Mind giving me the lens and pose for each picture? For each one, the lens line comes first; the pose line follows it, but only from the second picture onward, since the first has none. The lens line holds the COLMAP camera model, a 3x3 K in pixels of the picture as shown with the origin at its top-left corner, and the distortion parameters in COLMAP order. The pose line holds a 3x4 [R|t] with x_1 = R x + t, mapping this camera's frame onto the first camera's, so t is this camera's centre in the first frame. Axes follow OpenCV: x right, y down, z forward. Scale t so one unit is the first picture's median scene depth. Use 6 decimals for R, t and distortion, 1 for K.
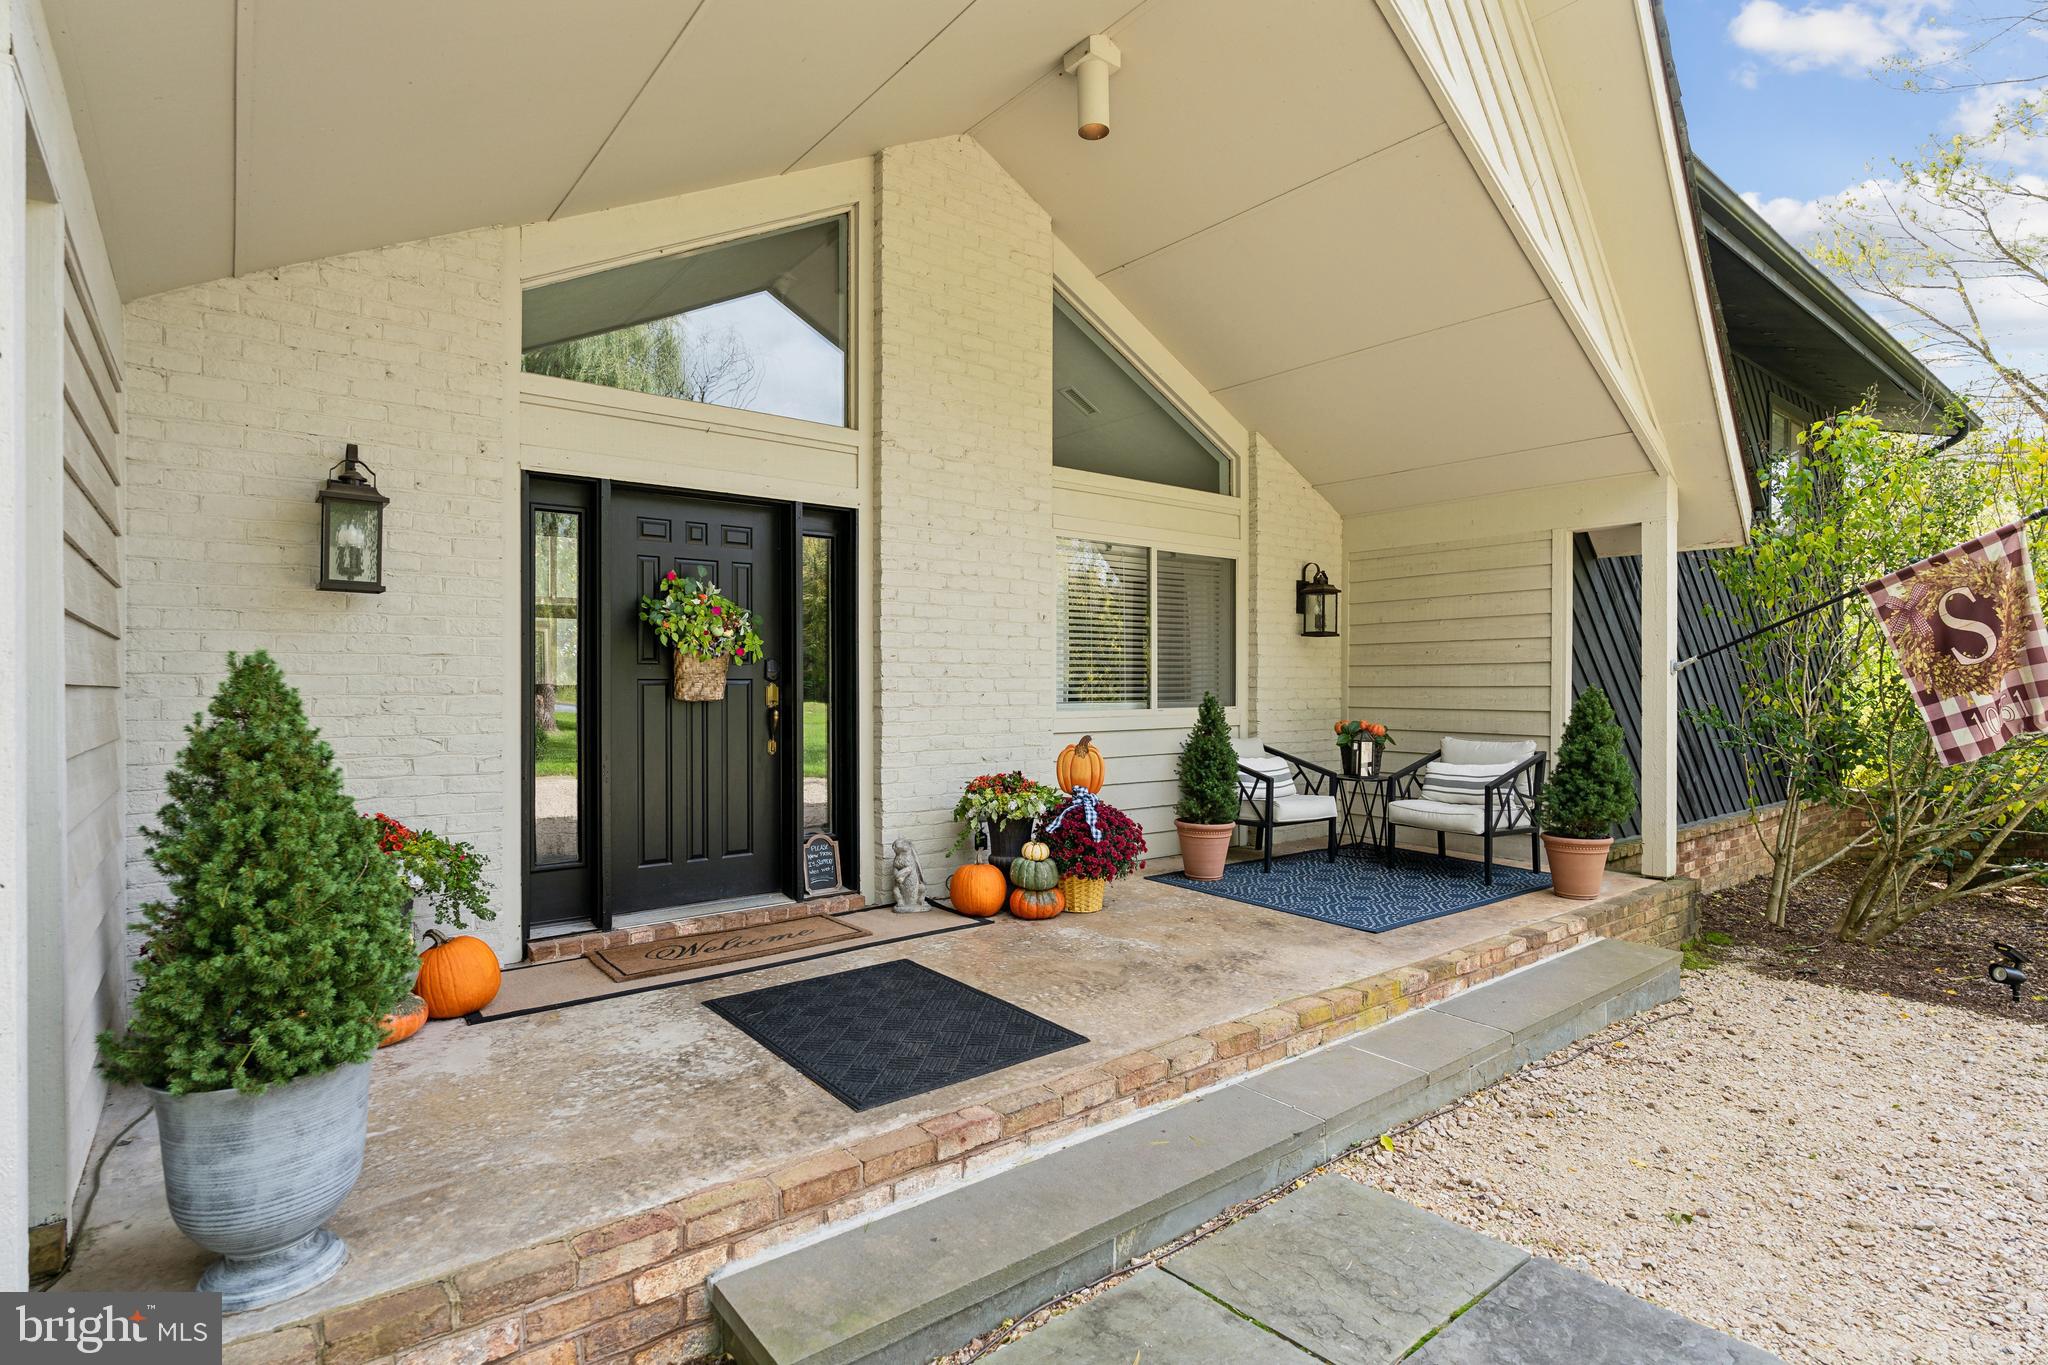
lens RADIAL K [[1011.5, 0, 1026.0], [0, 1011.5, 685.6], [0, 0, 1]] dist [0.001870, 0.000244]
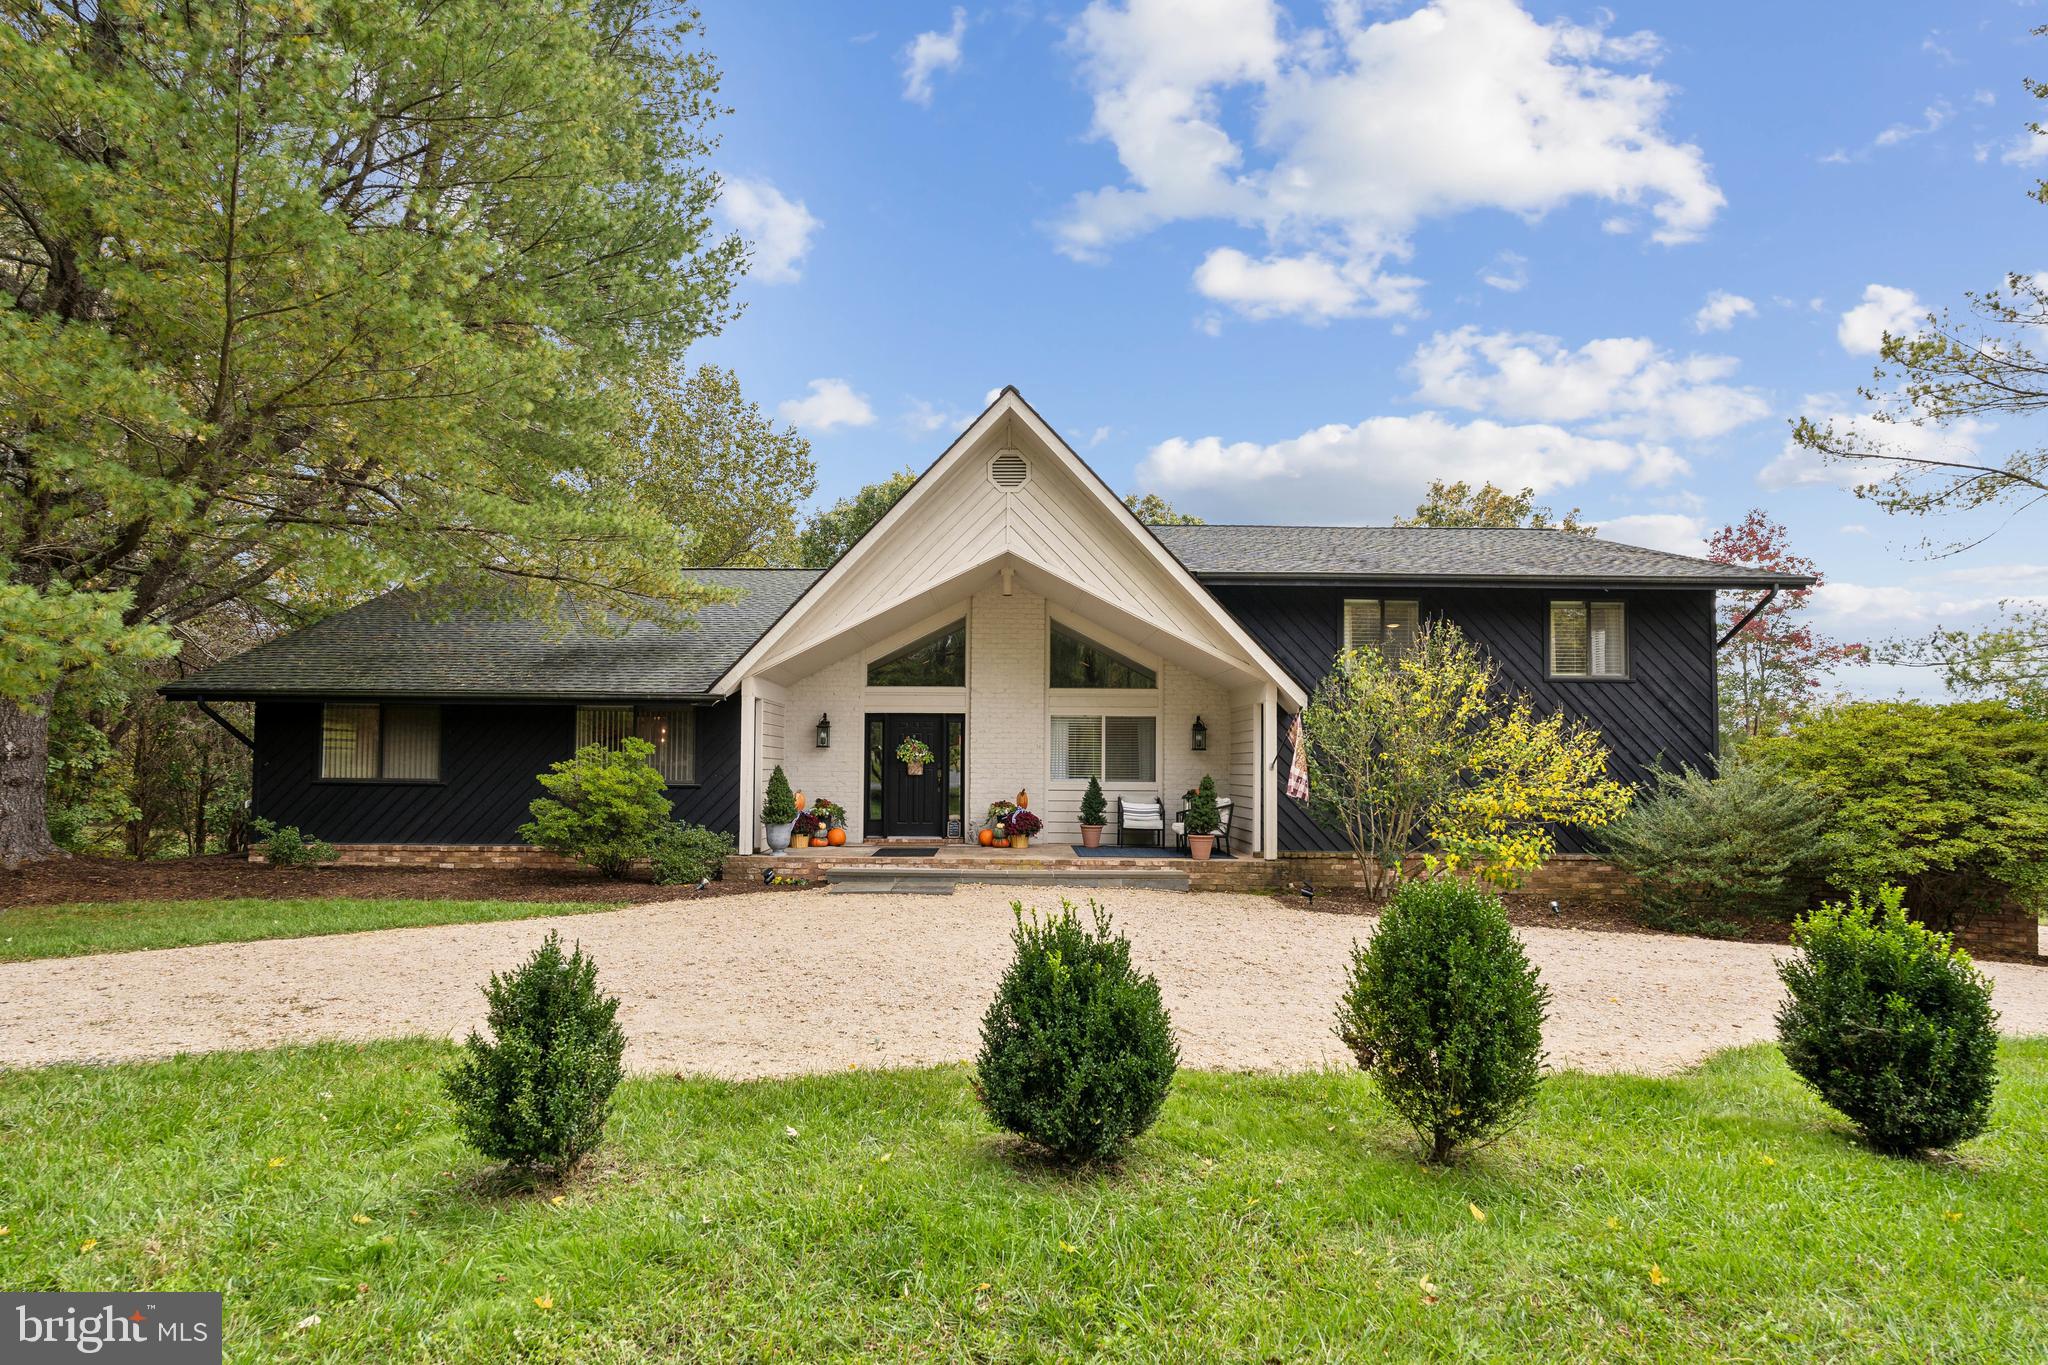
lens RADIAL K [[1011.5, 0, 1021.9], [0, 1011.5, 684.3], [0, 0, 1]] dist [0.001870, 0.000244]
pose [[0.797936, -0.040433, -0.601384, 1.901177], [-0.010649, 0.996646, -0.081137, -0.015285], [0.602648, 0.071147, 0.794830, -1.410776]]
